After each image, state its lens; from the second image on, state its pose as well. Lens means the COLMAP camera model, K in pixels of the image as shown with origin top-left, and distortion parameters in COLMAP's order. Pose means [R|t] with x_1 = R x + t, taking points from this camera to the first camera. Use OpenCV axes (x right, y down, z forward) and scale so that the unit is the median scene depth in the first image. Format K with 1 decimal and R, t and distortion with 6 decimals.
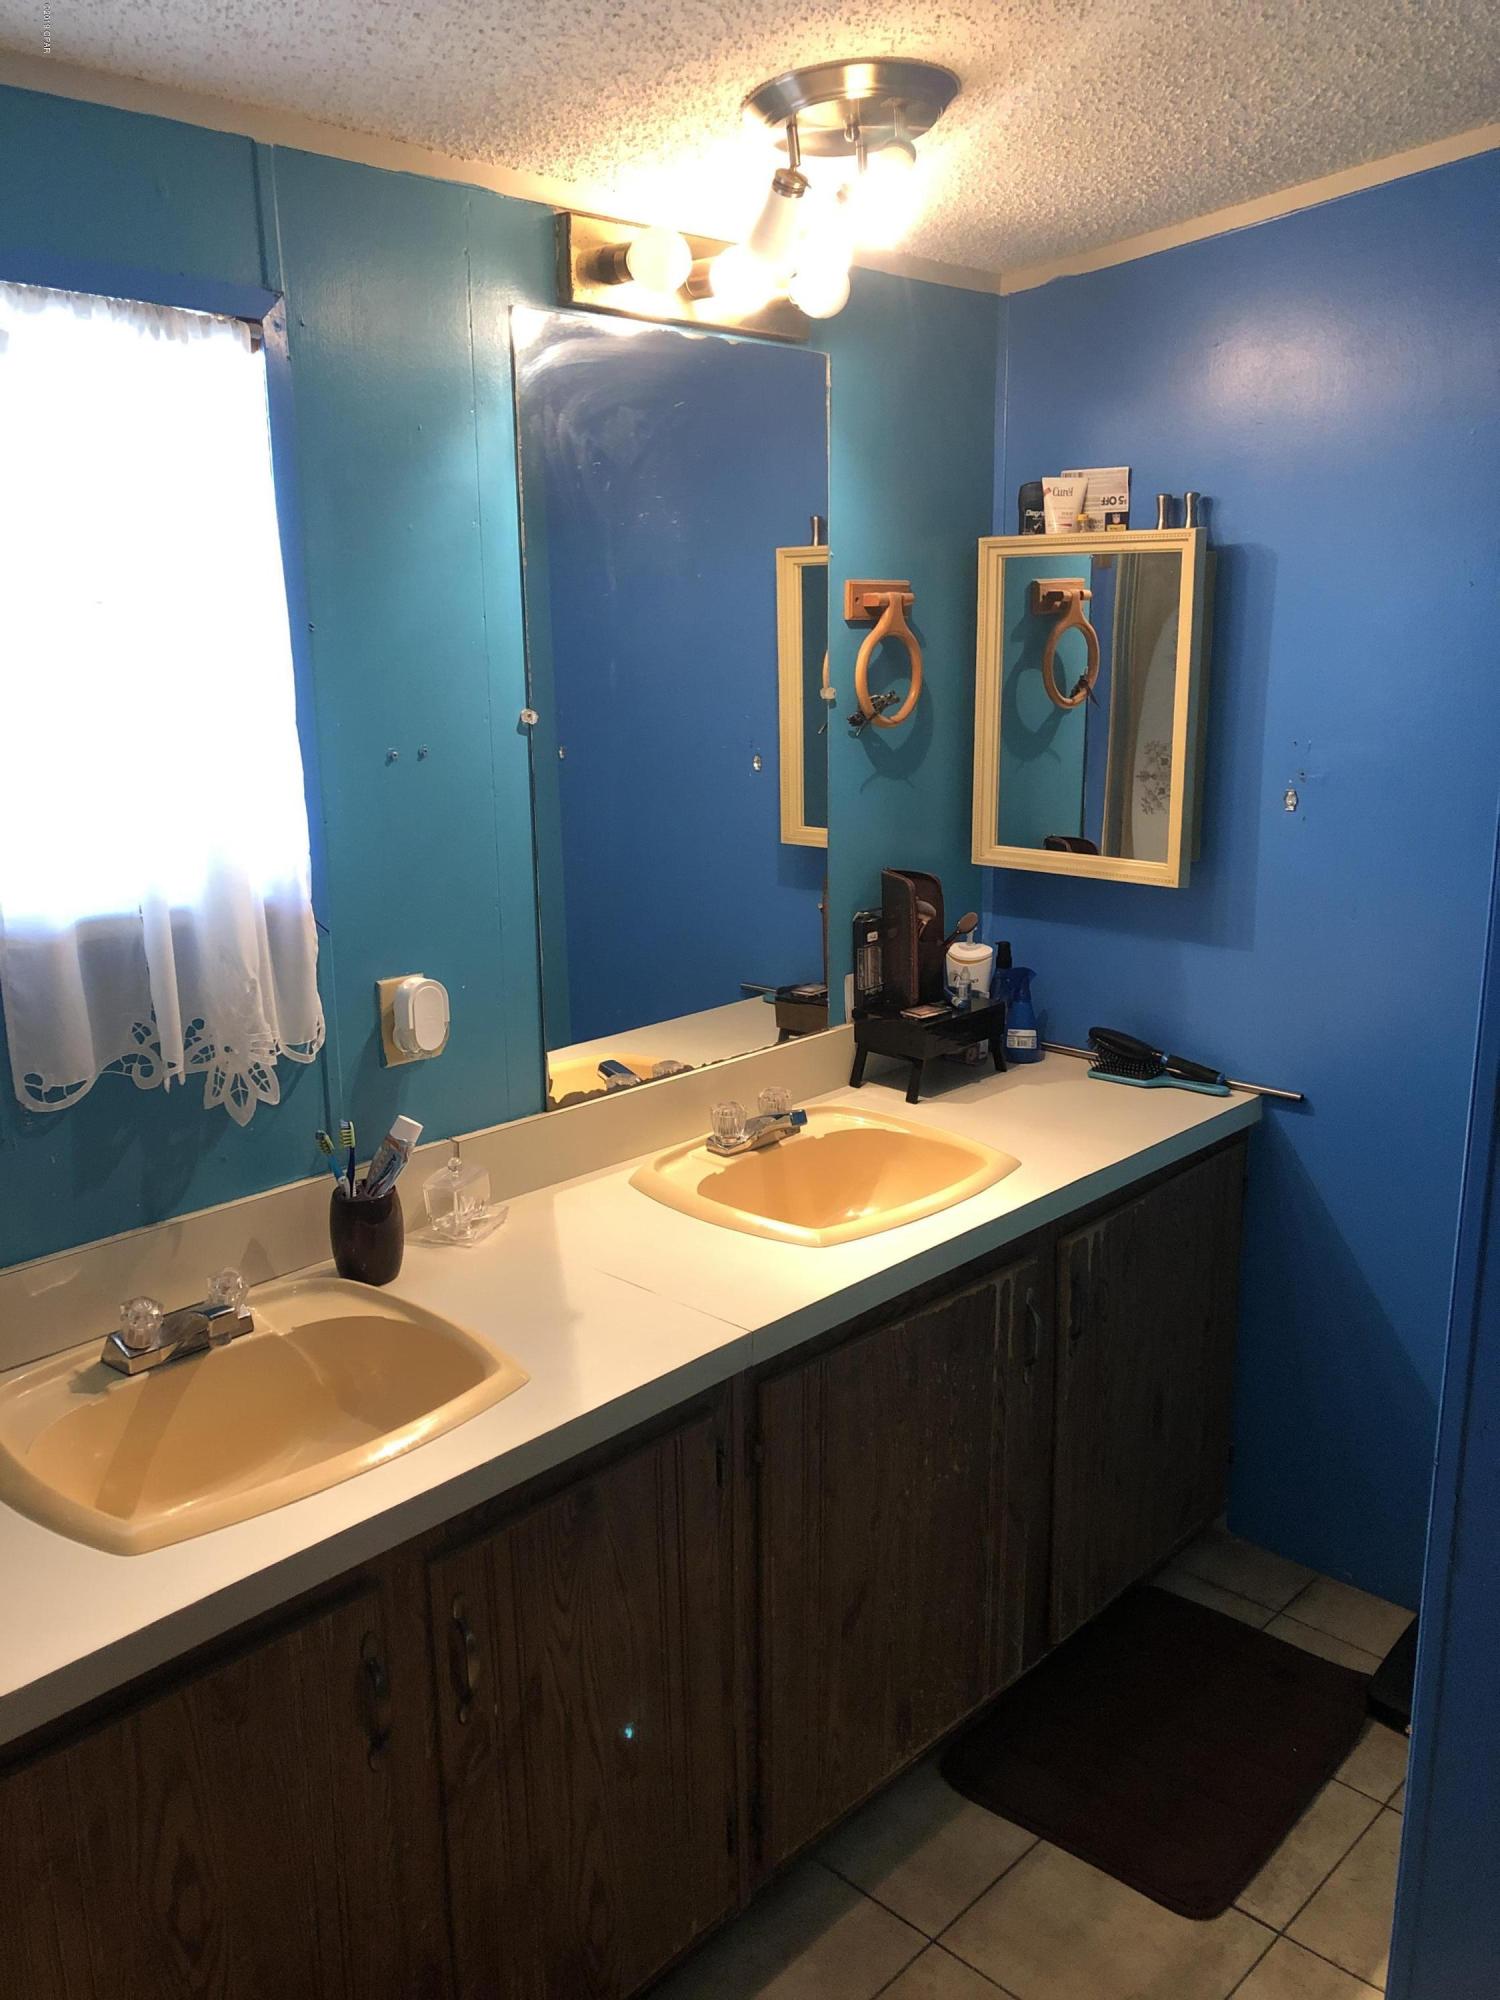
lens RADIAL K [[1696.2, 0, 753.0], [0, 1696.2, 997.0], [0, 0, 1]] dist [0.063437, -0.059543]
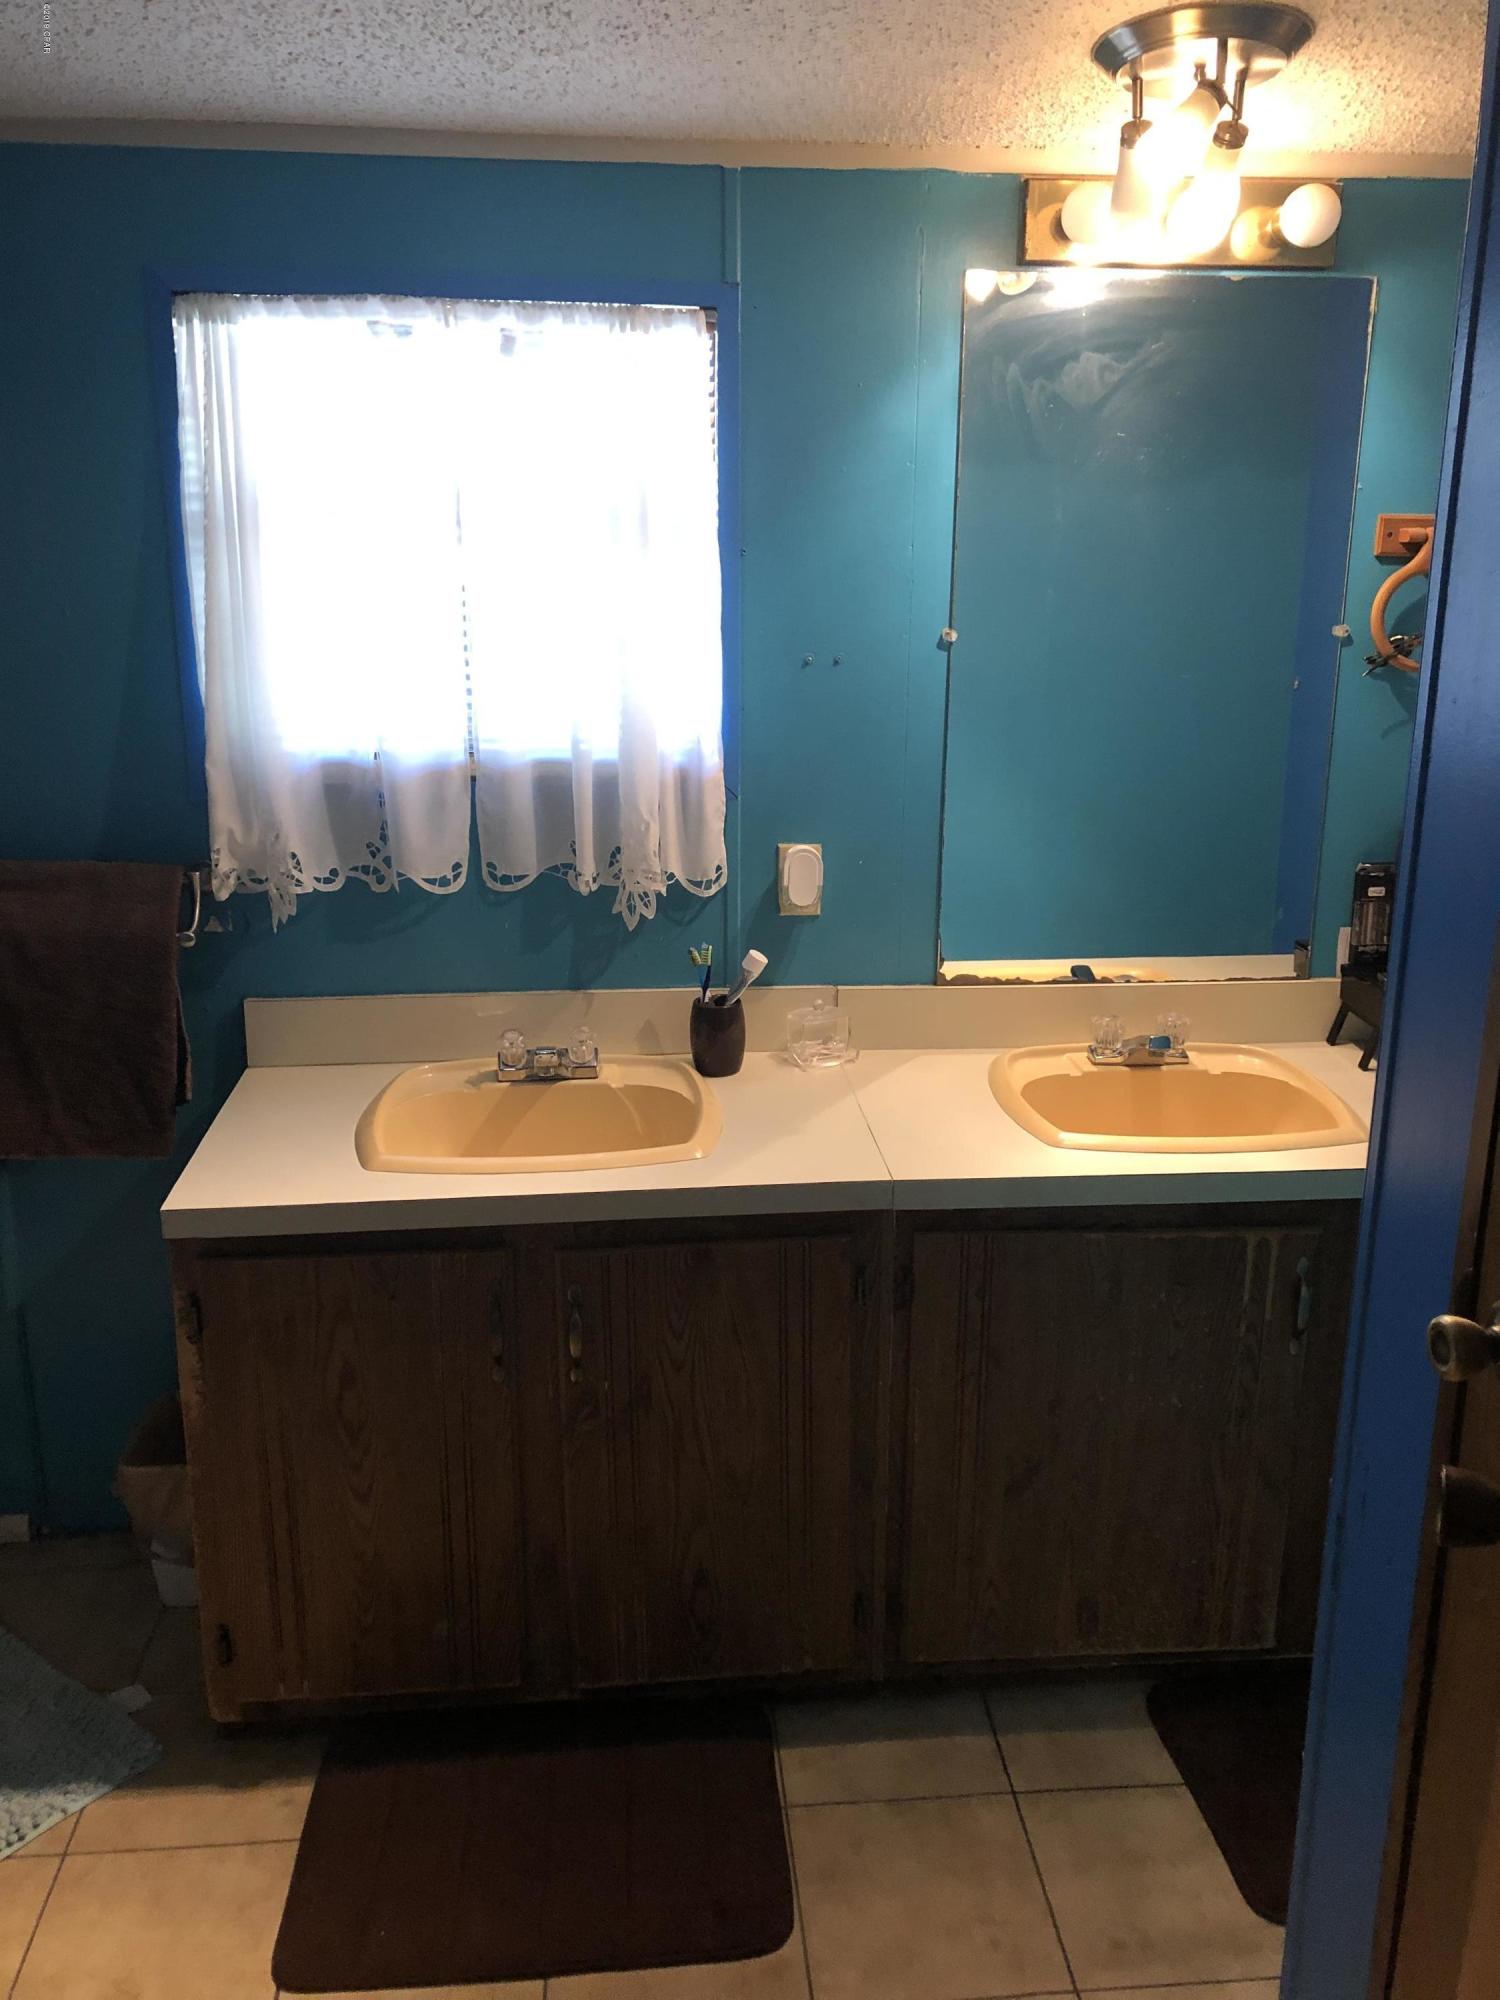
lens RADIAL K [[1696.2, 0, 753.0], [0, 1696.2, 997.0], [0, 0, 1]] dist [0.063437, -0.059543]
pose [[0.731989, 0.191444, -0.653867, 0.606362], [-0.167226, 0.980837, 0.099971, -0.020507], [0.660475, 0.036166, 0.749976, 0.071033]]
